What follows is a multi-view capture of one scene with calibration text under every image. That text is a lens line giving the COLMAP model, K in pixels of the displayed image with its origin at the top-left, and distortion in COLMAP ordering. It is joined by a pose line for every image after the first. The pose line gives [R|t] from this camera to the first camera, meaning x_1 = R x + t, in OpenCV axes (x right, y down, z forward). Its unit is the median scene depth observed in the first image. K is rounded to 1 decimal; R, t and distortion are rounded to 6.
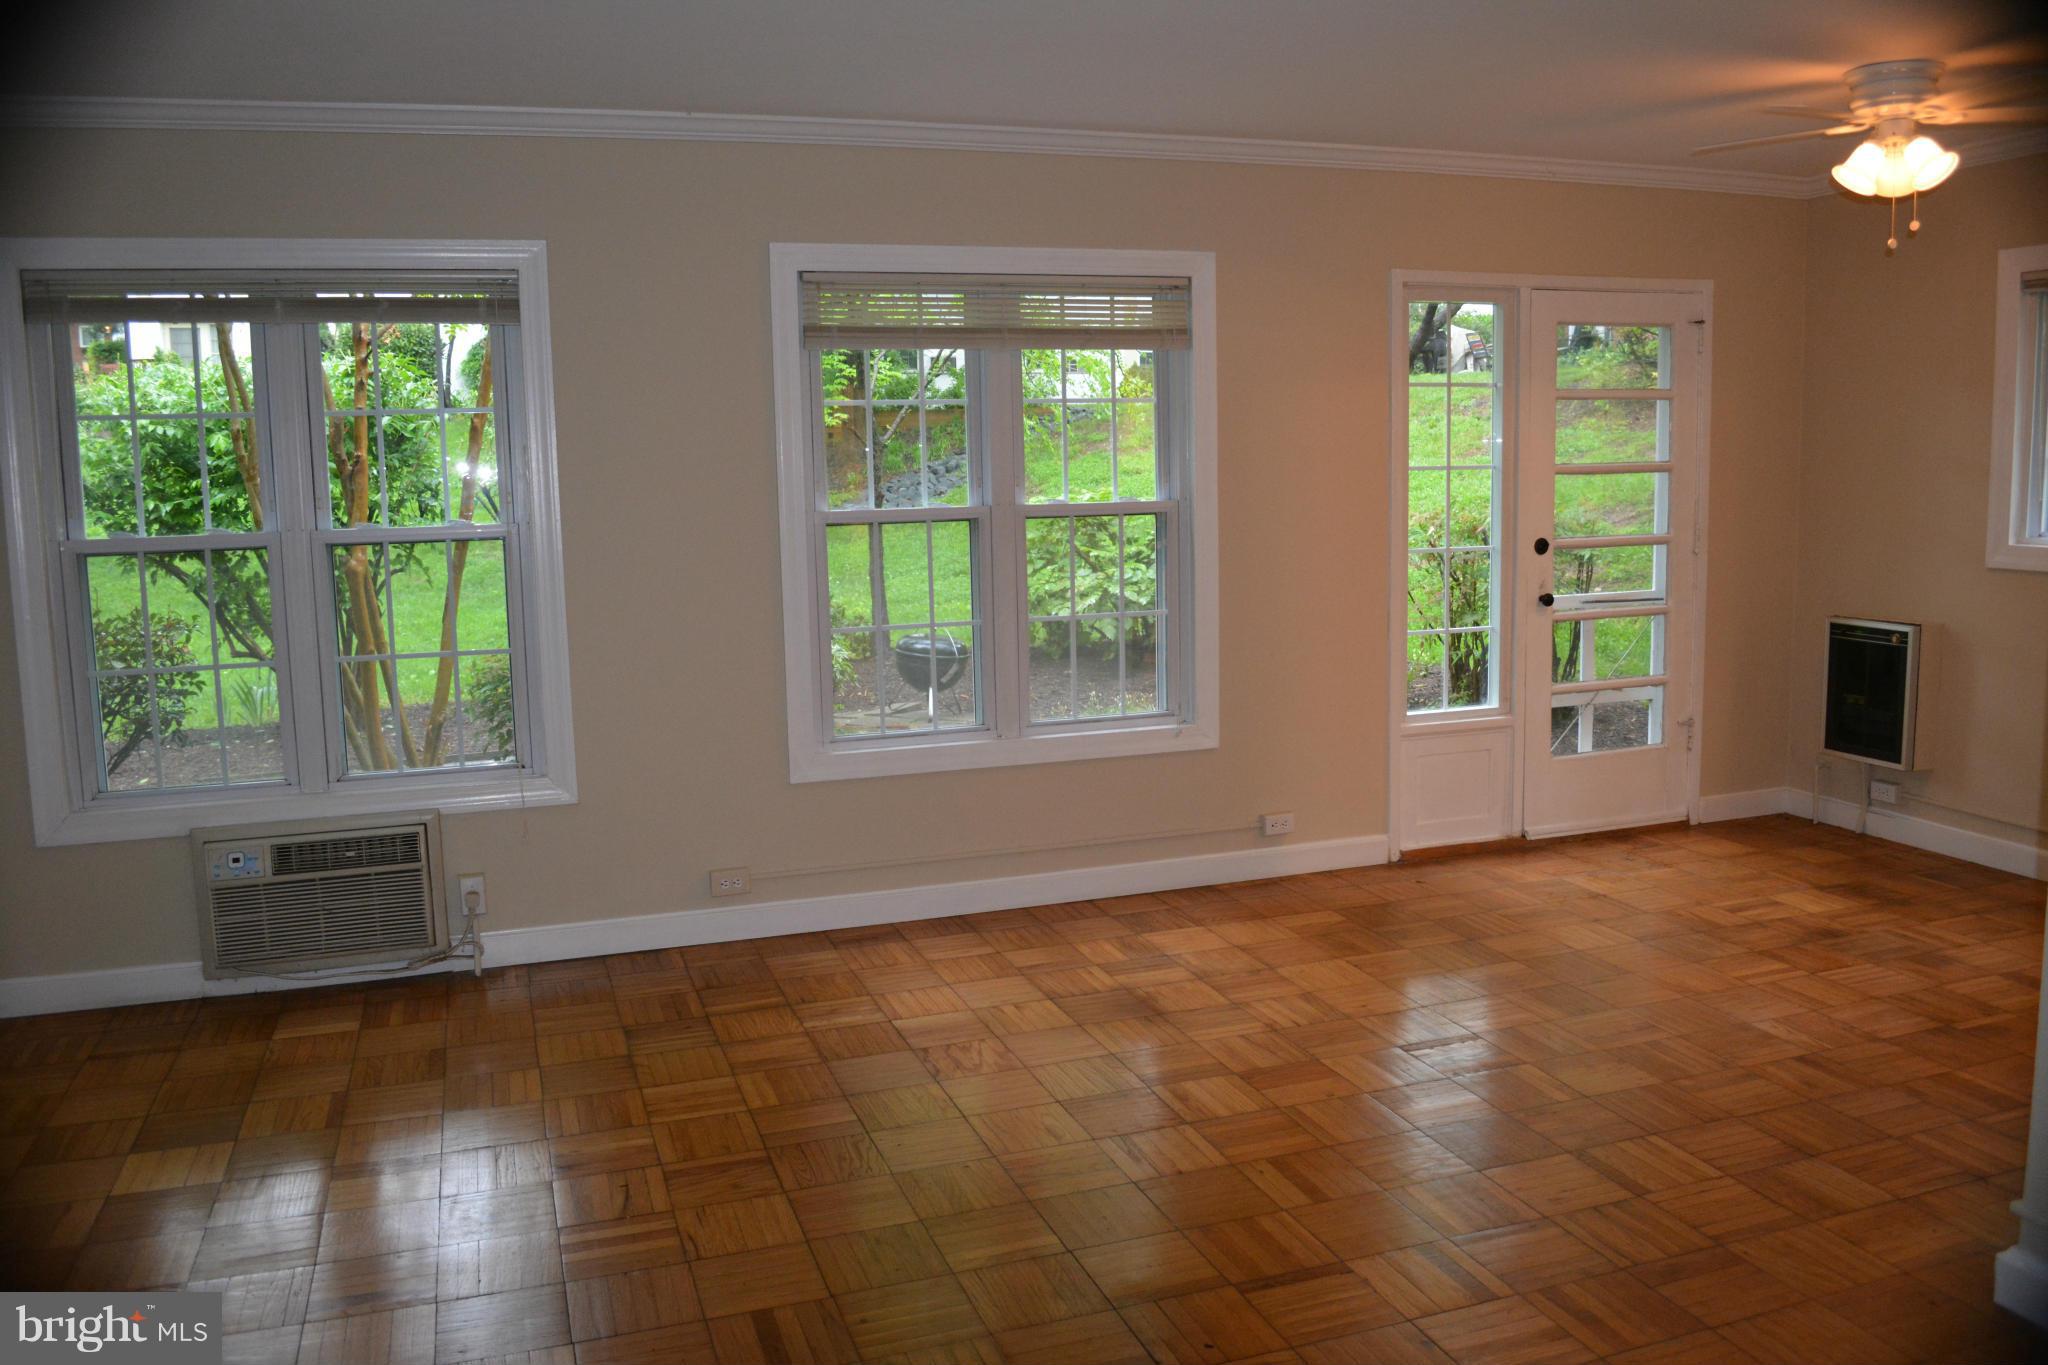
lens RADIAL K [[1628.2, 0, 1032.0], [0, 1628.2, 682.2], [0, 0, 1]] dist [-0.090237, 0.009094]
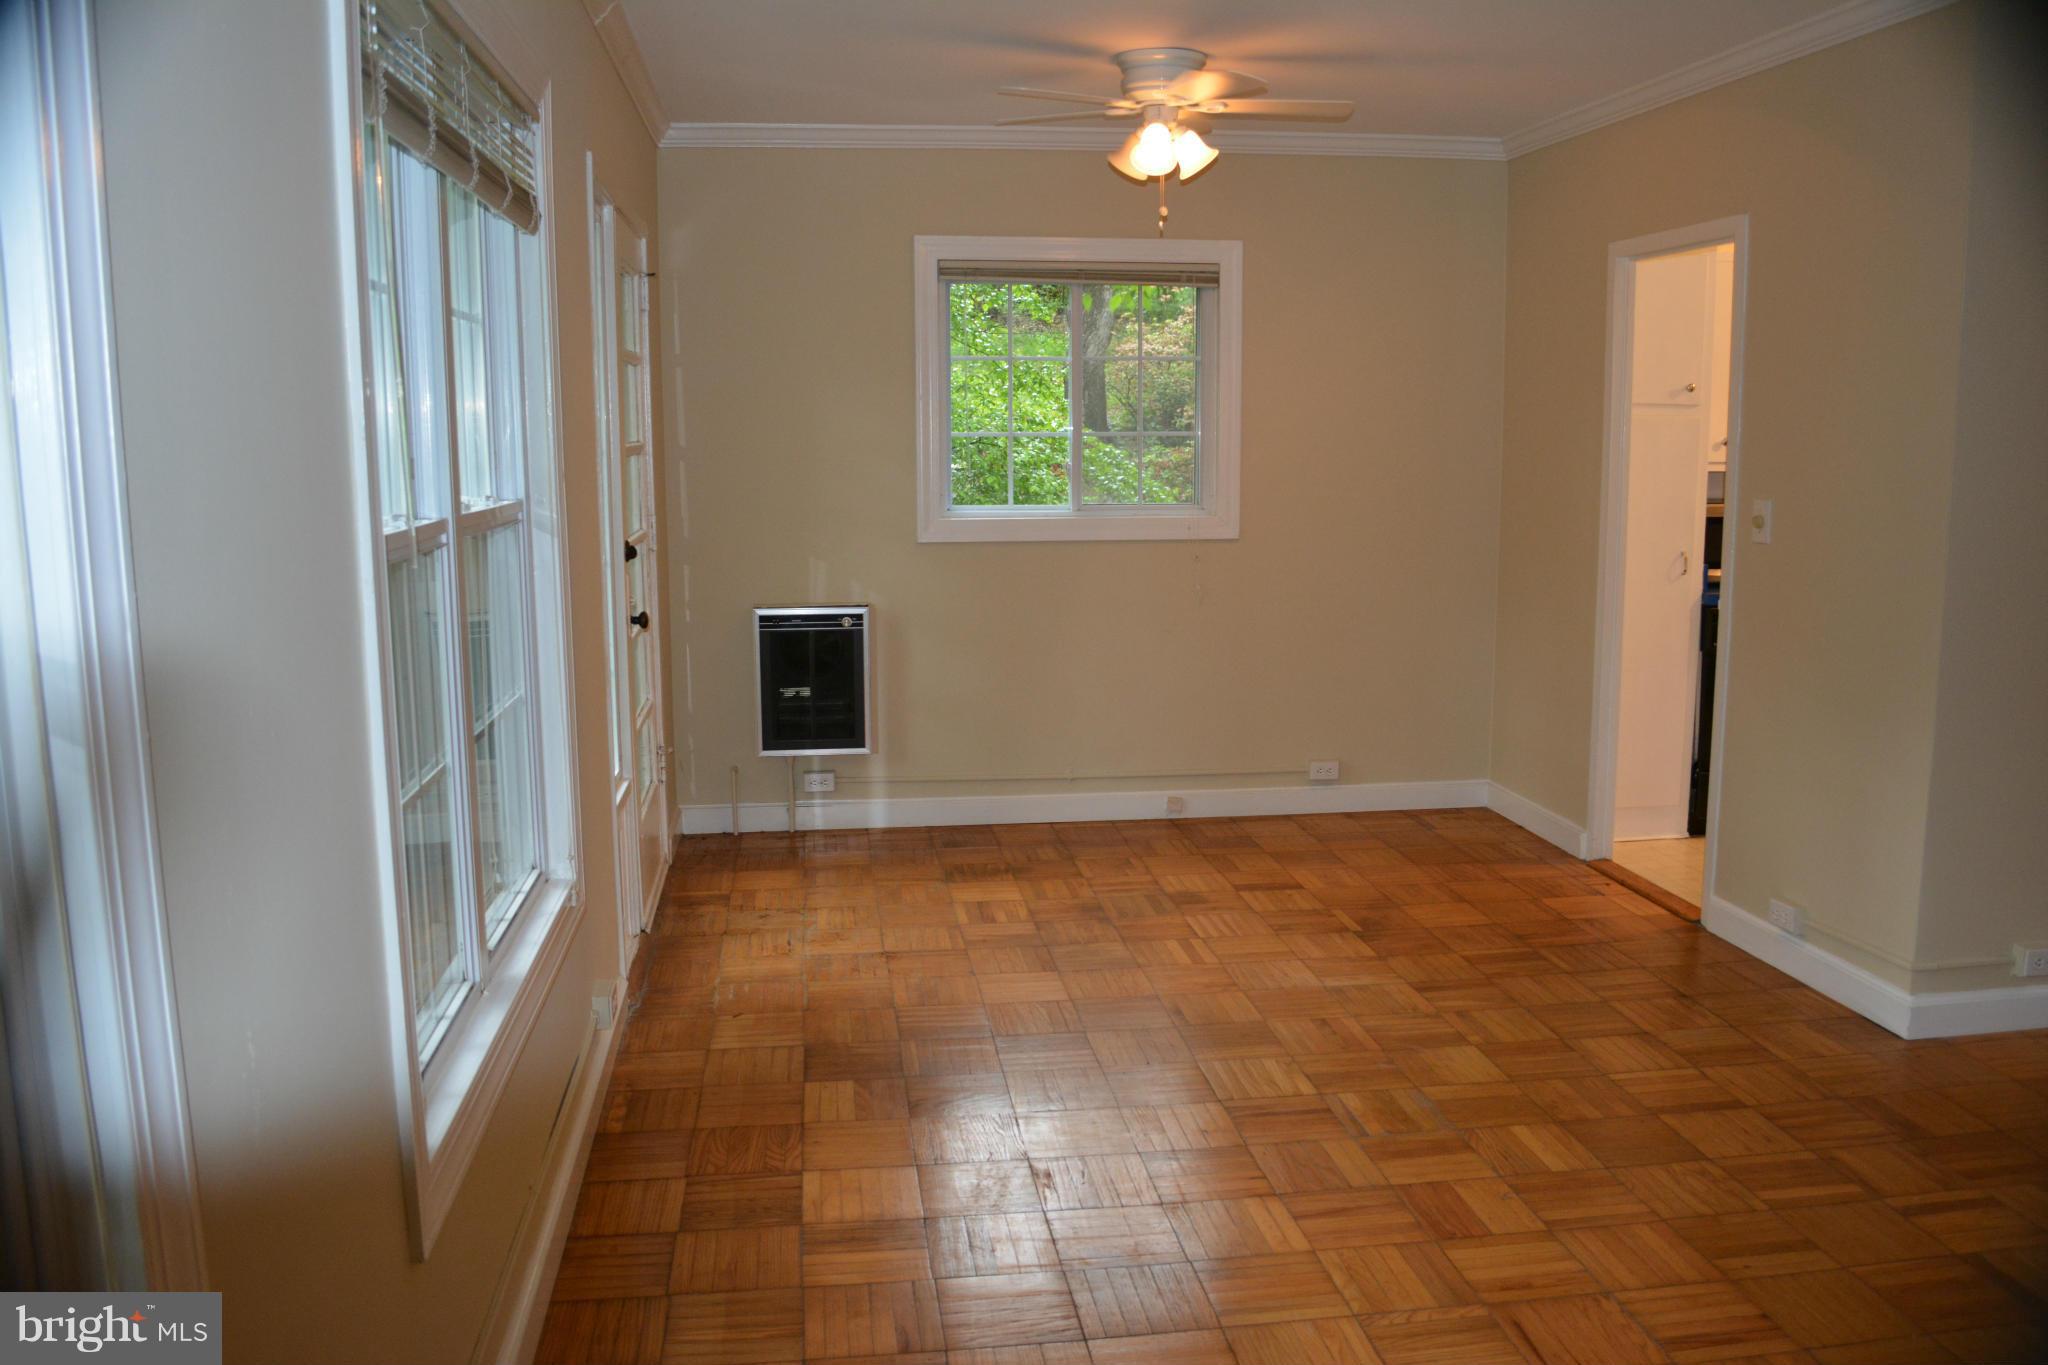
lens RADIAL K [[1628.2, 0, 1034.1], [0, 1628.2, 685.0], [0, 0, 1]] dist [-0.090237, 0.009094]
pose [[0.193007, -0.130967, 0.972418, -0.519427], [0.133152, 0.985380, 0.106284, -0.101581], [-0.972121, 0.108966, 0.207623, 0.859250]]
